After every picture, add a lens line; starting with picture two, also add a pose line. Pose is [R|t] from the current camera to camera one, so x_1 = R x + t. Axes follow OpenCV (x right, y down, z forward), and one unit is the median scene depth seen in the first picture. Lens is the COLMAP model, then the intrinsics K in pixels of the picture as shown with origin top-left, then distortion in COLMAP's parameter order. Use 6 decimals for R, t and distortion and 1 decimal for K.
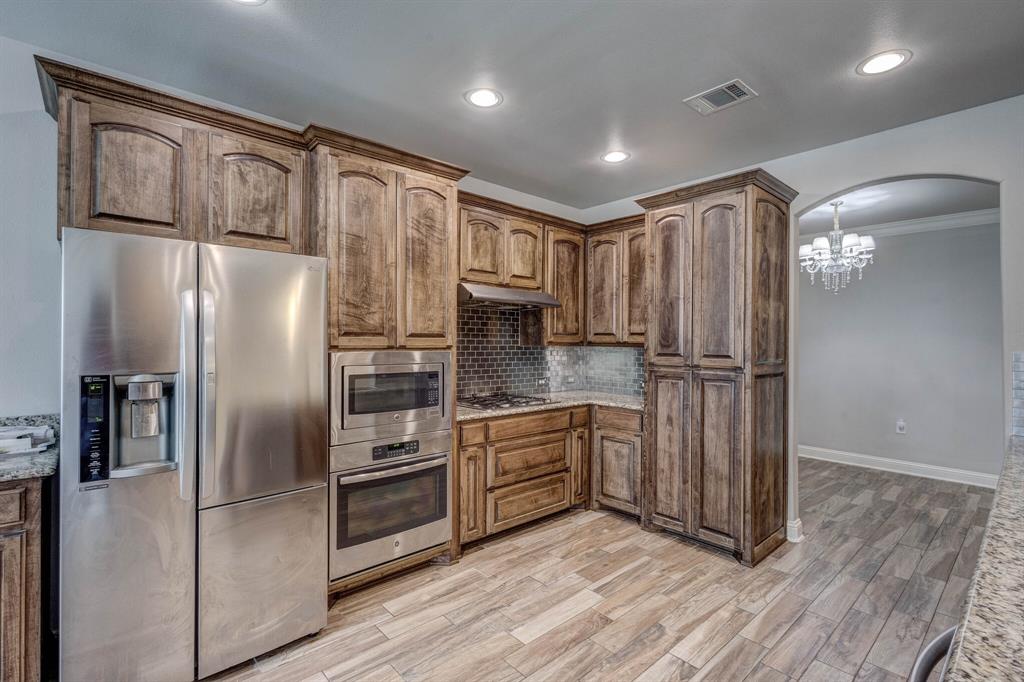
lens RADIAL K [[467.3, 0, 516.7], [0, 467.3, 340.6], [0, 0, 1]] dist [0.005106, 0.000034]
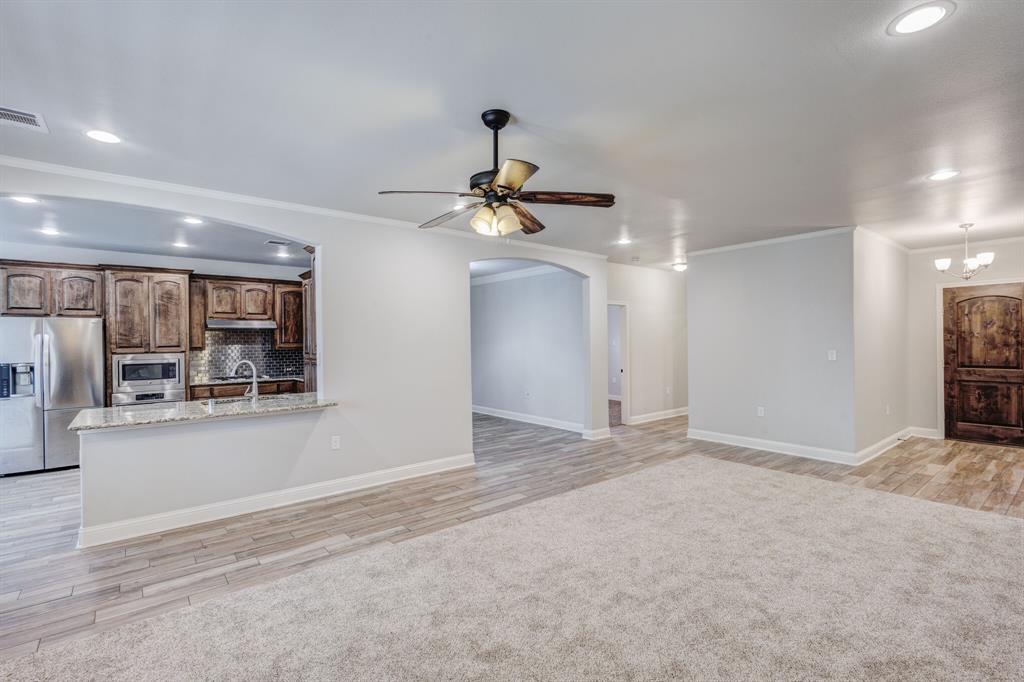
lens RADIAL K [[467.3, 0, 511.1], [0, 467.3, 339.9], [0, 0, 1]] dist [0.005106, 0.000034]
pose [[0.998410, -0.018369, -0.053300, 1.403156], [0.018325, 0.999831, -0.001313, -0.009247], [0.053315, 0.000334, 0.998578, -1.031588]]
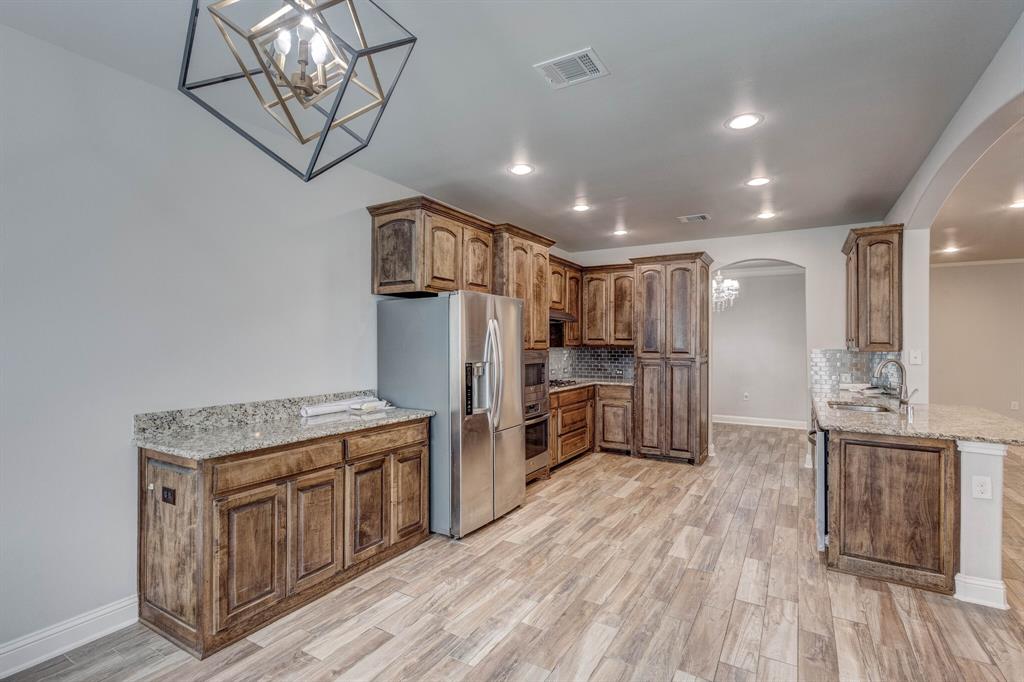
lens RADIAL K [[467.3, 0, 522.7], [0, 467.3, 345.6], [0, 0, 1]] dist [0.005106, 0.000034]
pose [[0.954233, -0.006218, 0.298998, -0.678435], [0.004147, 0.999963, 0.007561, -0.008183], [-0.299034, -0.005975, 0.954224, -0.522685]]
